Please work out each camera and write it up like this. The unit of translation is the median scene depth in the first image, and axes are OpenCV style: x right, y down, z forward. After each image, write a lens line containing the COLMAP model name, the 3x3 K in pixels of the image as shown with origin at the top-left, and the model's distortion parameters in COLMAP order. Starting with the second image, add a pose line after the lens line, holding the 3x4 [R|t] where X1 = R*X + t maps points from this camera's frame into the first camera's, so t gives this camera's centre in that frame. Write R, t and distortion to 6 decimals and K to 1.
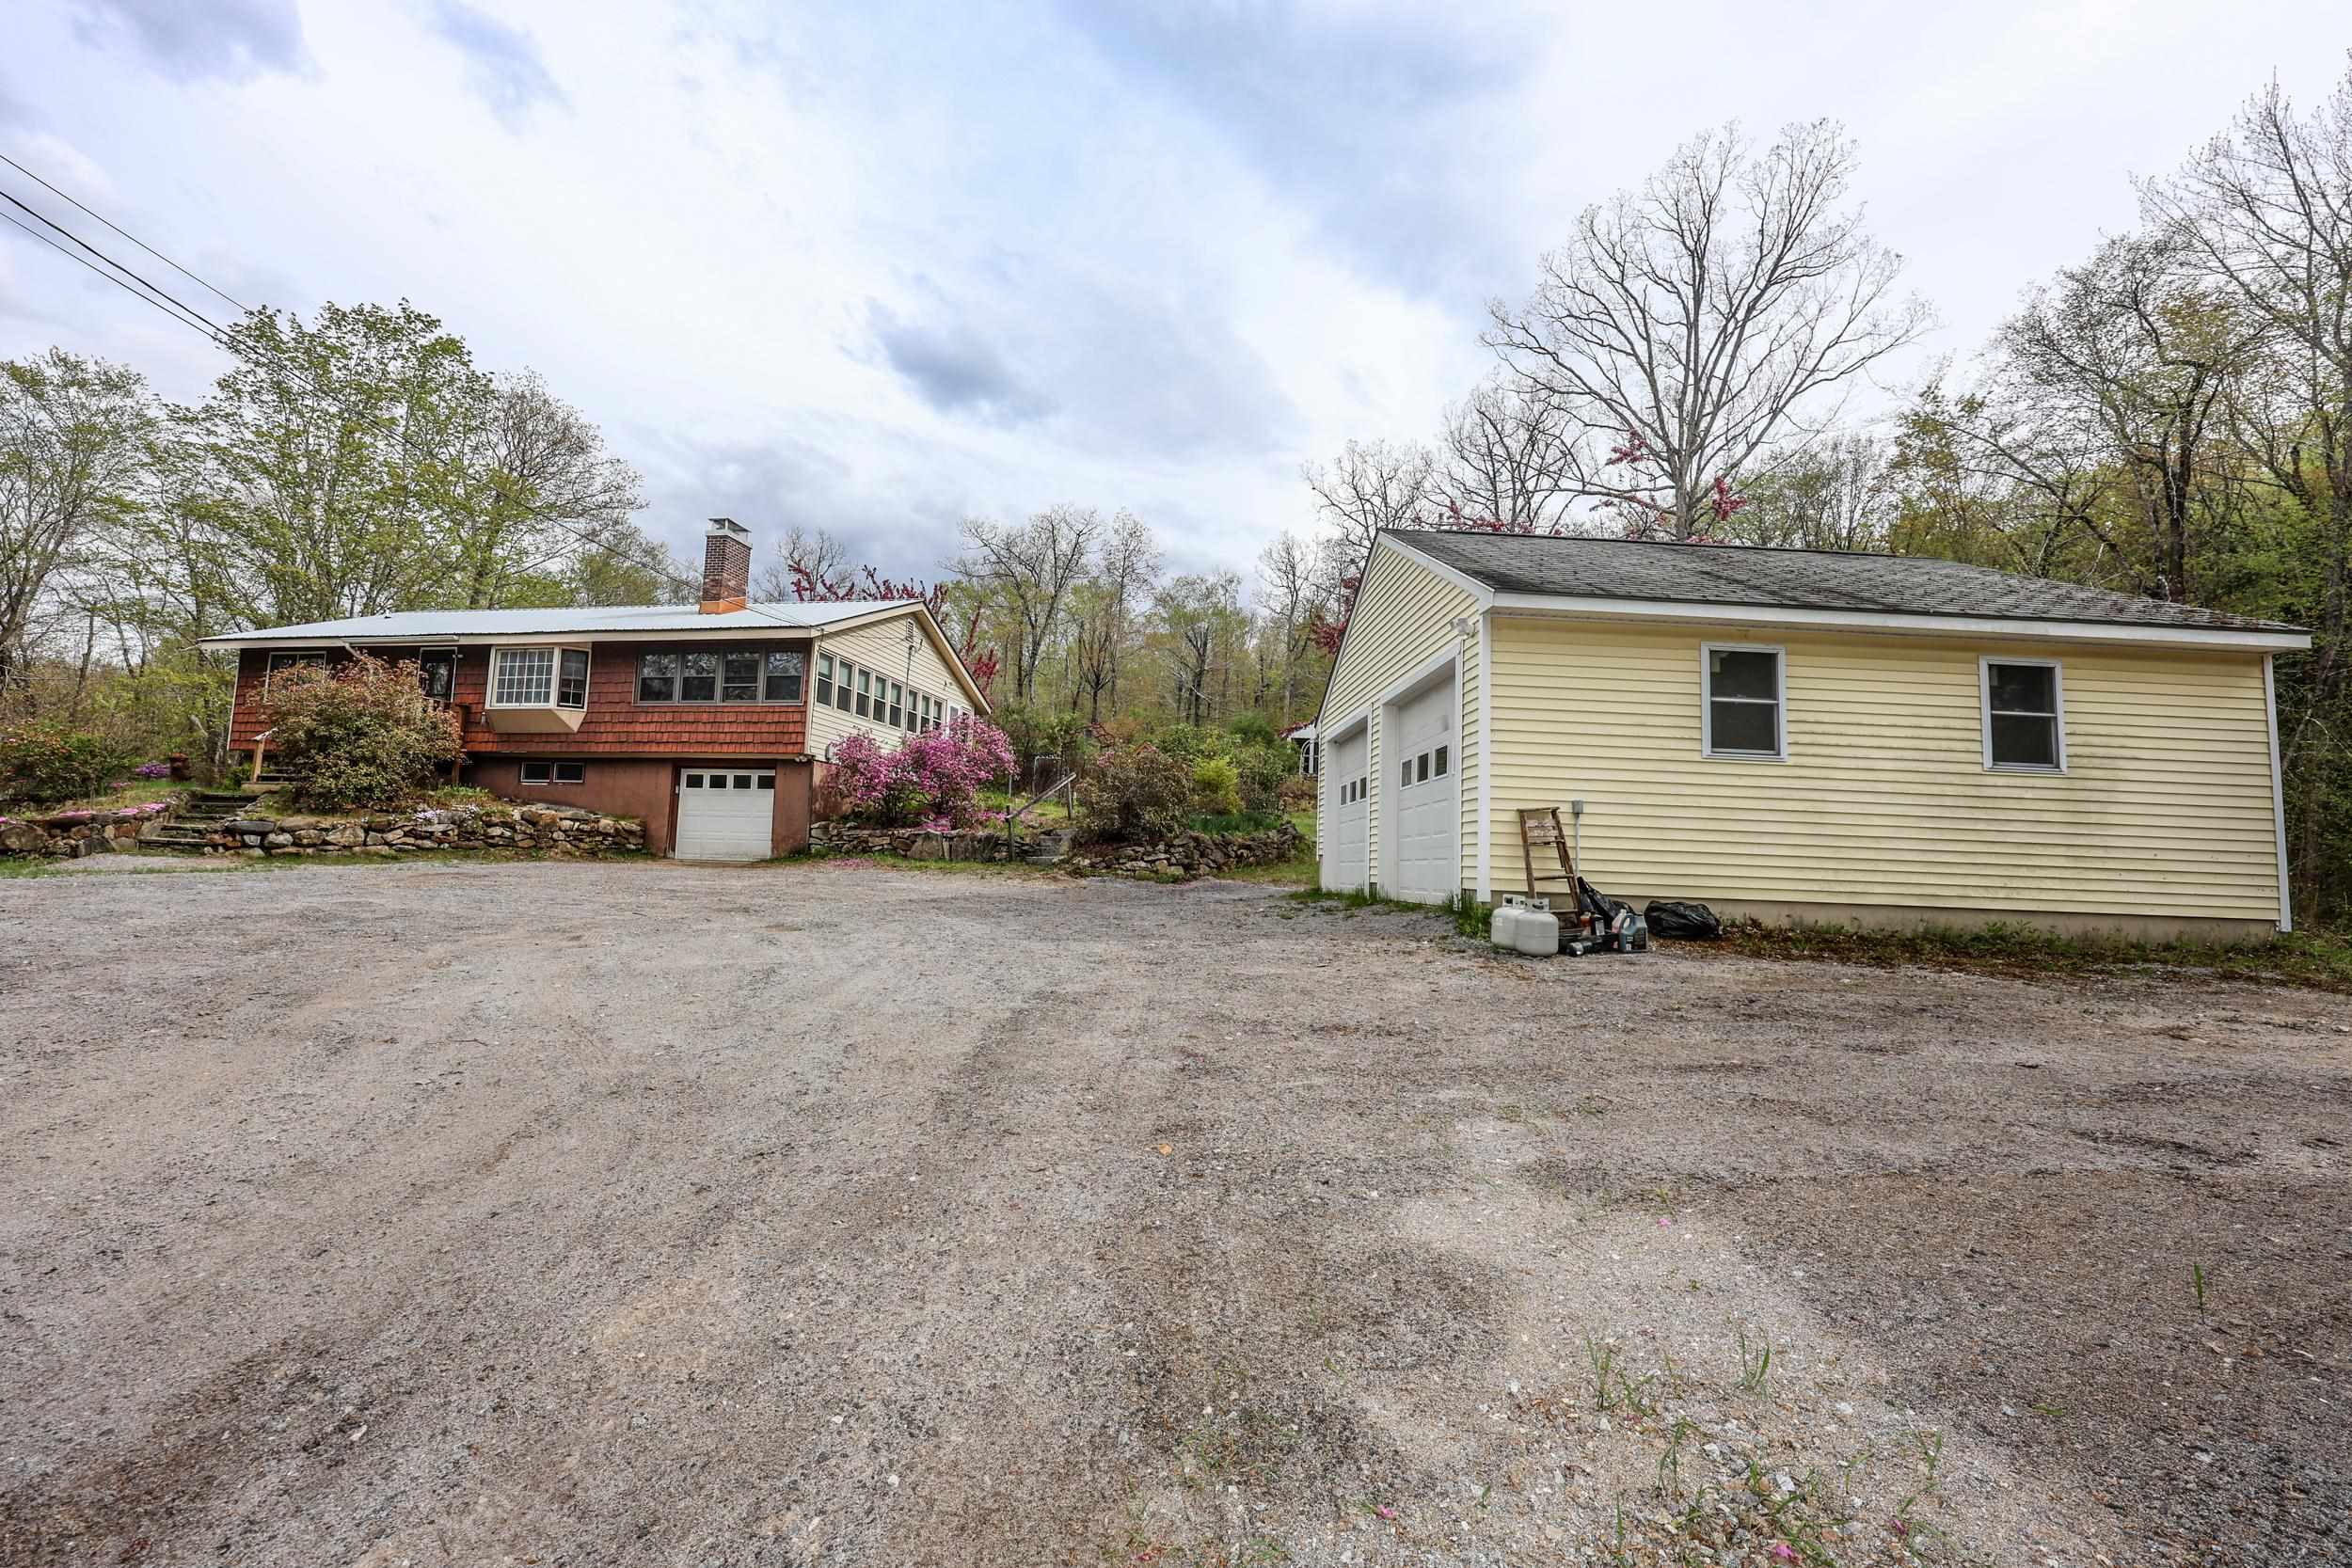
lens RADIAL K [[939.8, 0, 1168.9], [0, 939.8, 789.3], [0, 0, 1]] dist [-0.006107, -0.000188]
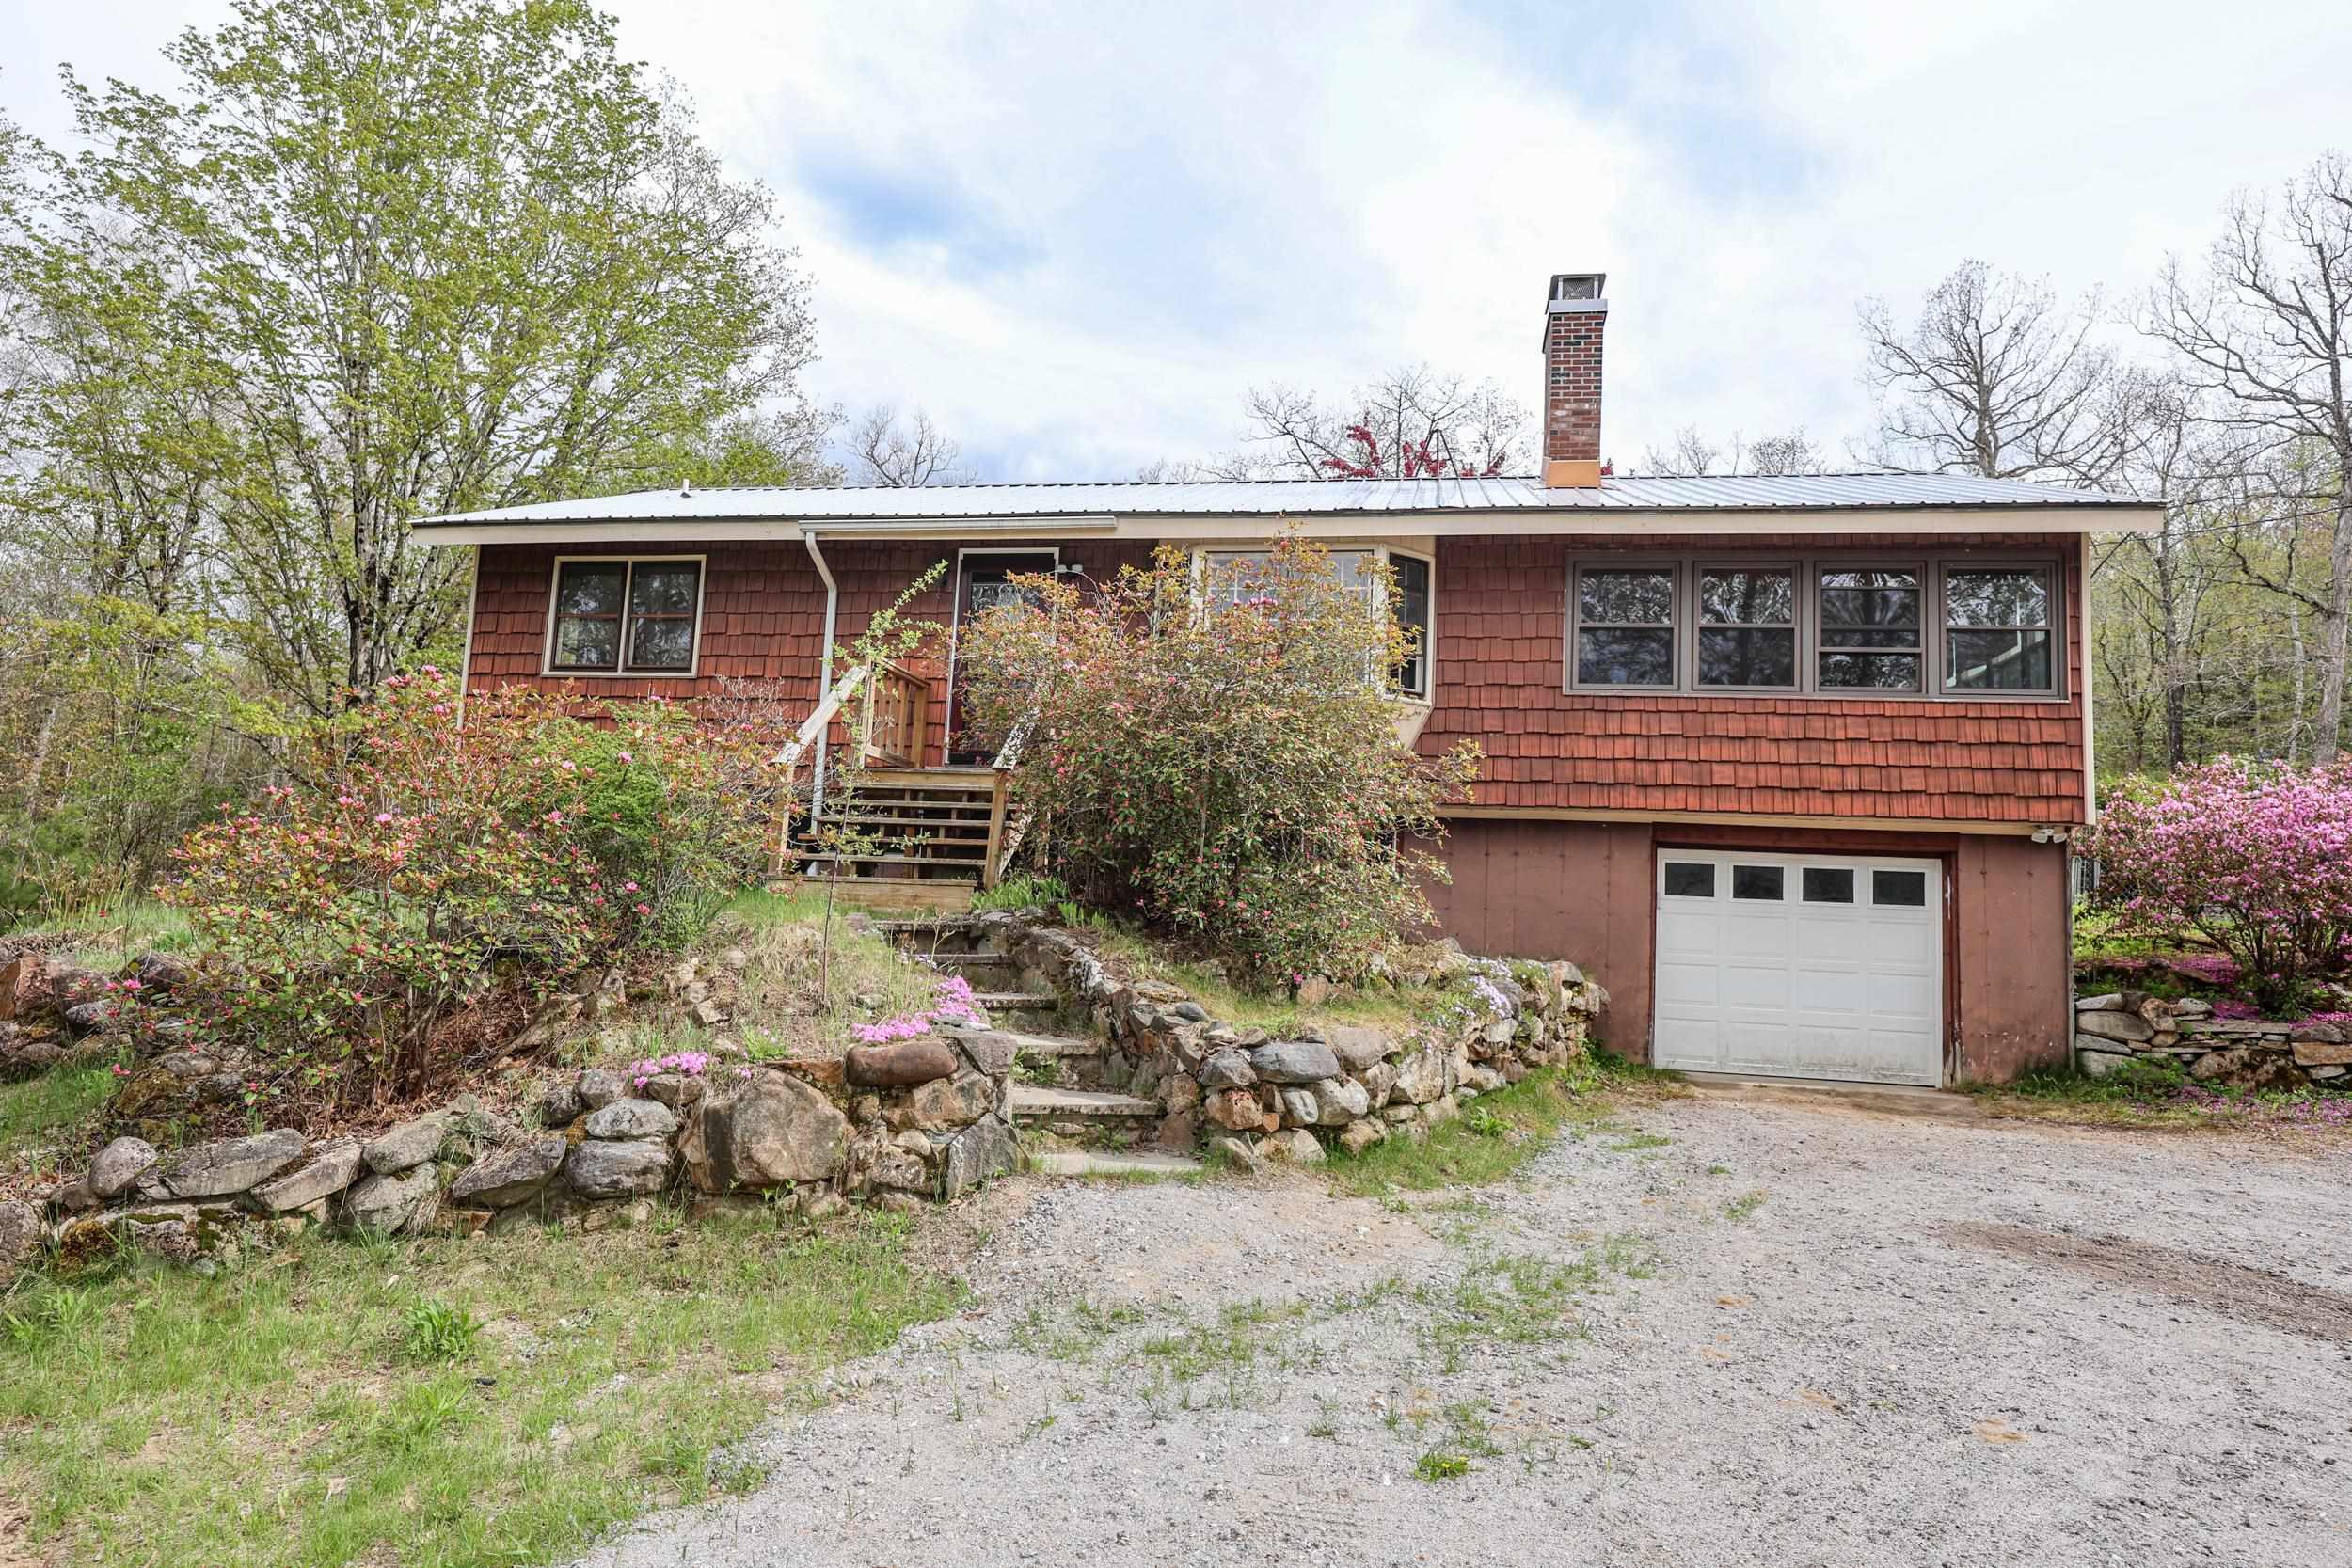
lens RADIAL K [[1404.2, 0, 1176.0], [0, 1404.2, 784.0], [0, 0, 1]] dist [0.003644, 0.001957]
pose [[0.999799, 0.019797, 0.003156, -0.754284], [-0.019685, 0.999285, -0.032292, -0.026976], [-0.003793, 0.032223, 0.999473, 0.390286]]
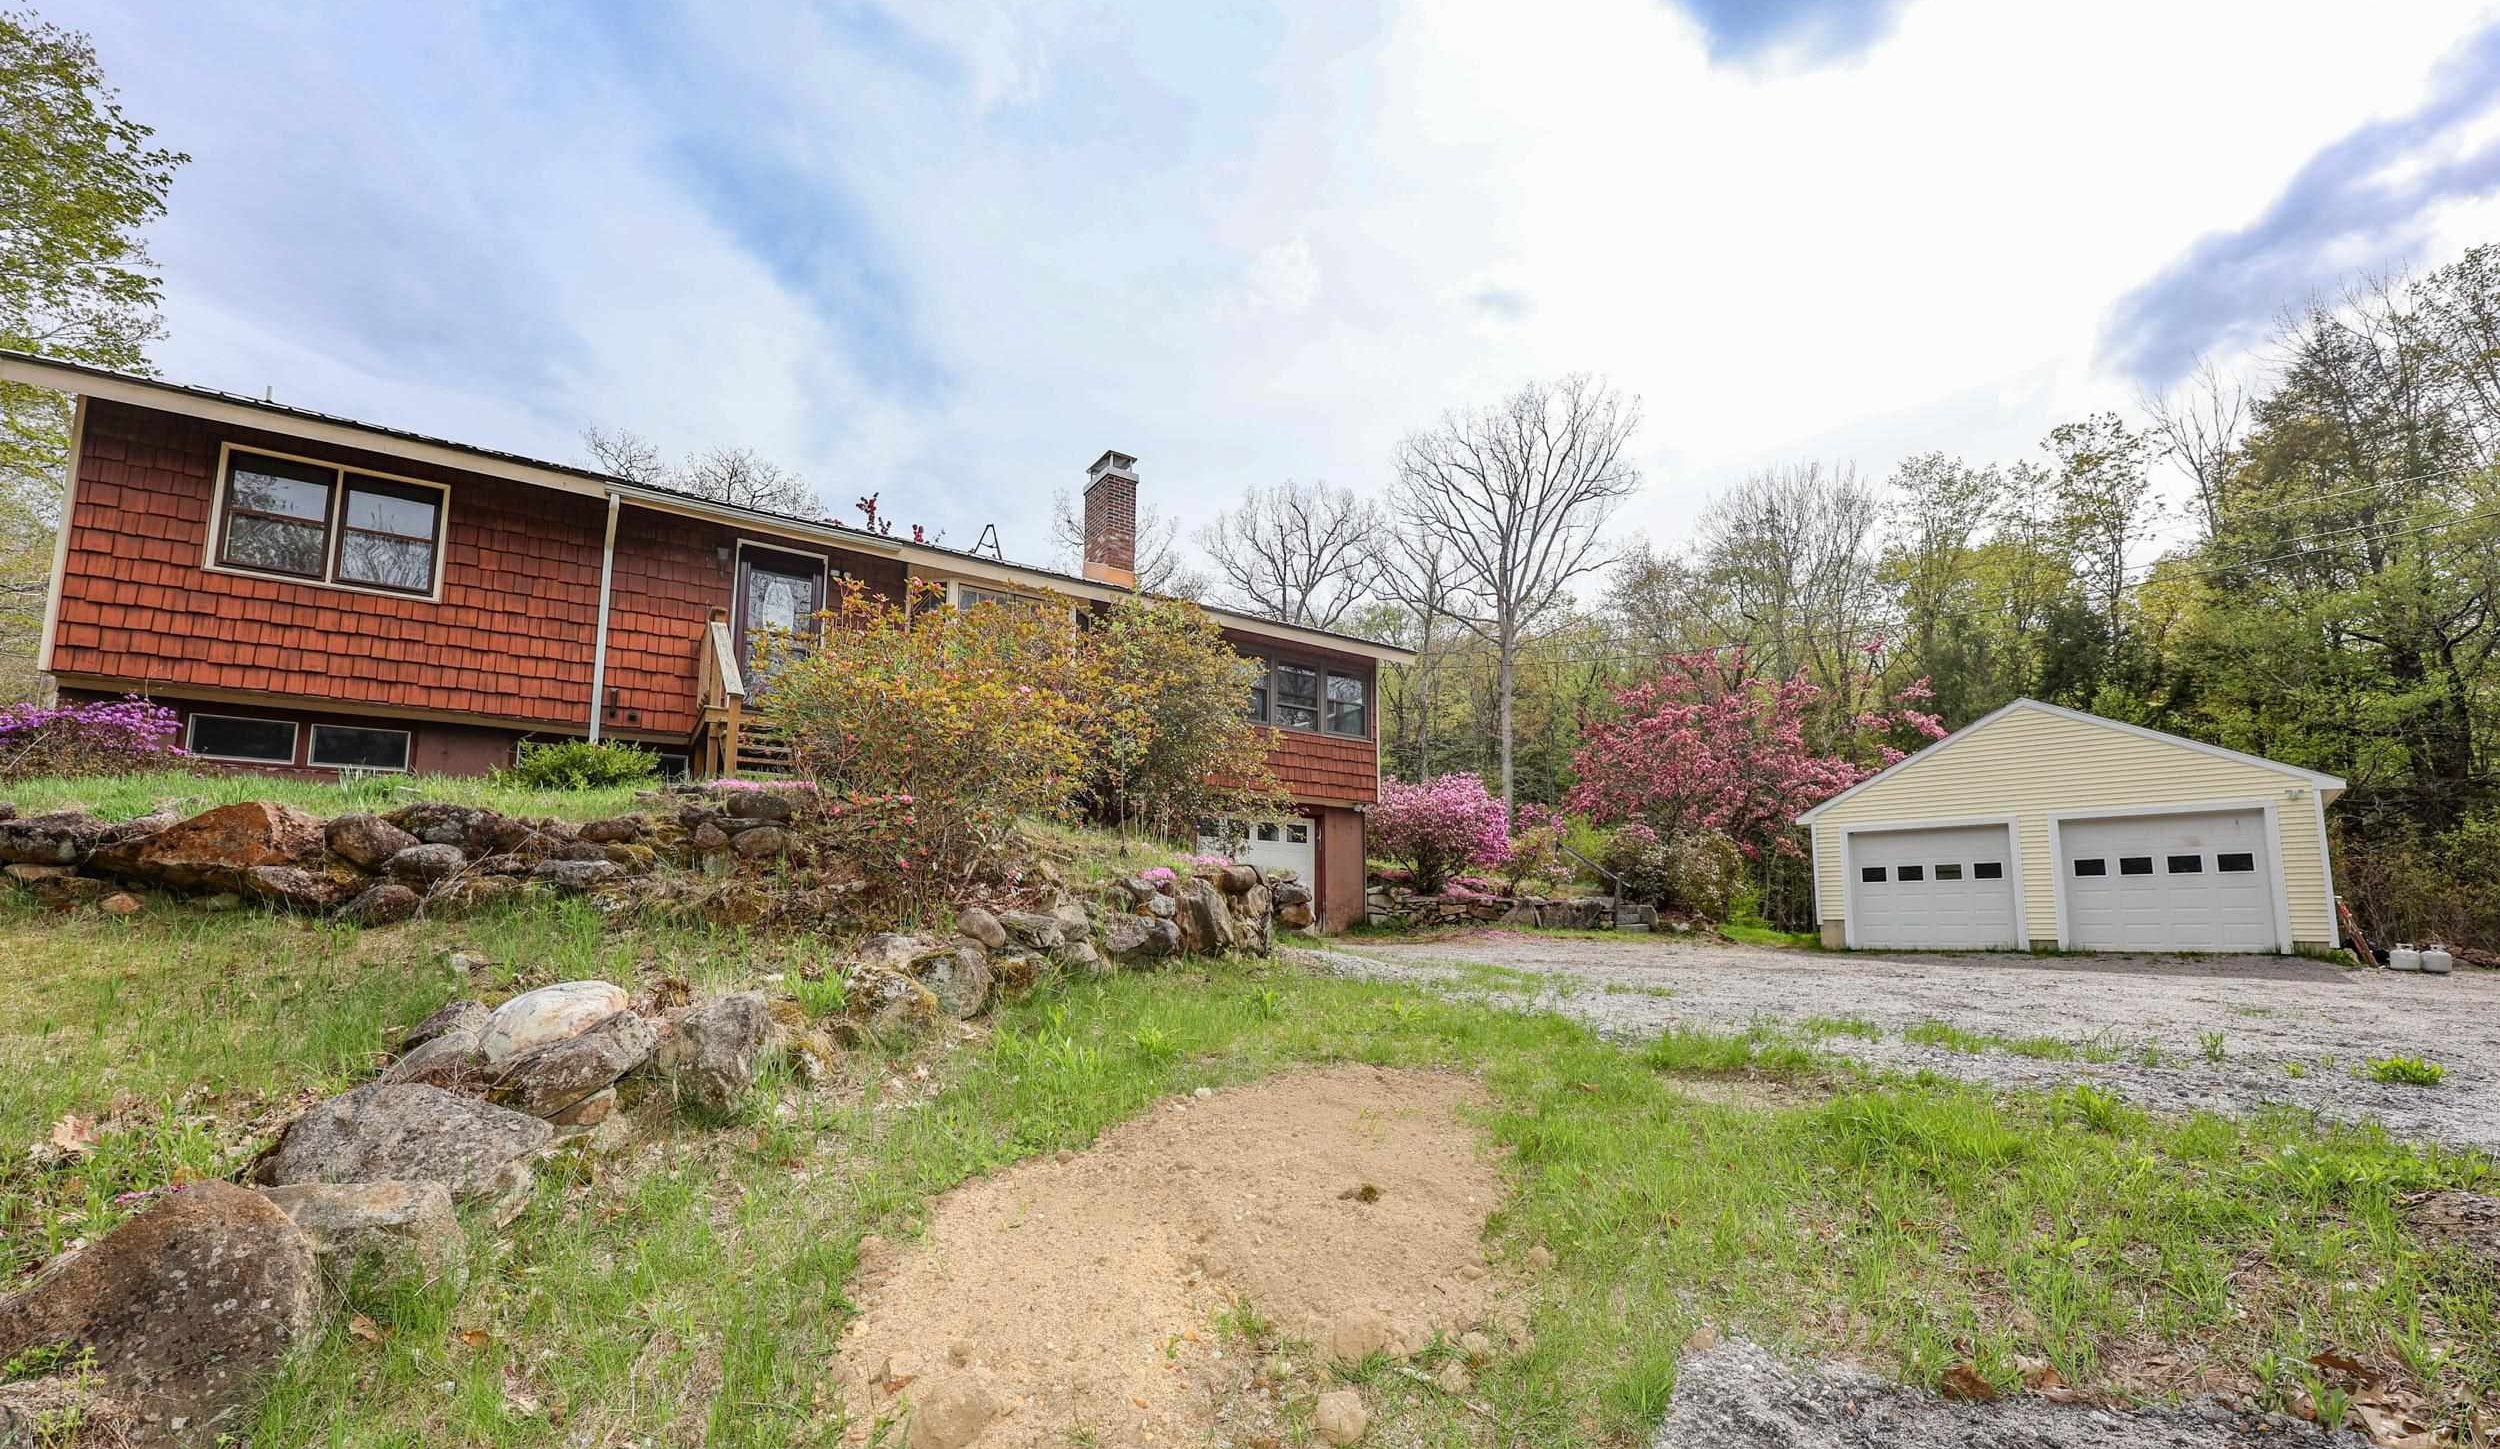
lens RADIAL K [[1013.2, 0, 1243.5], [0, 1013.2, 822.8], [0, 0, 1]] dist [0.008800, 0.000159]
pose [[0.721658, 0.054540, 0.690098, -1.048293], [-0.040463, 0.998510, -0.036601, 0.016249], [-0.691066, -0.001510, 0.722790, 0.429259]]
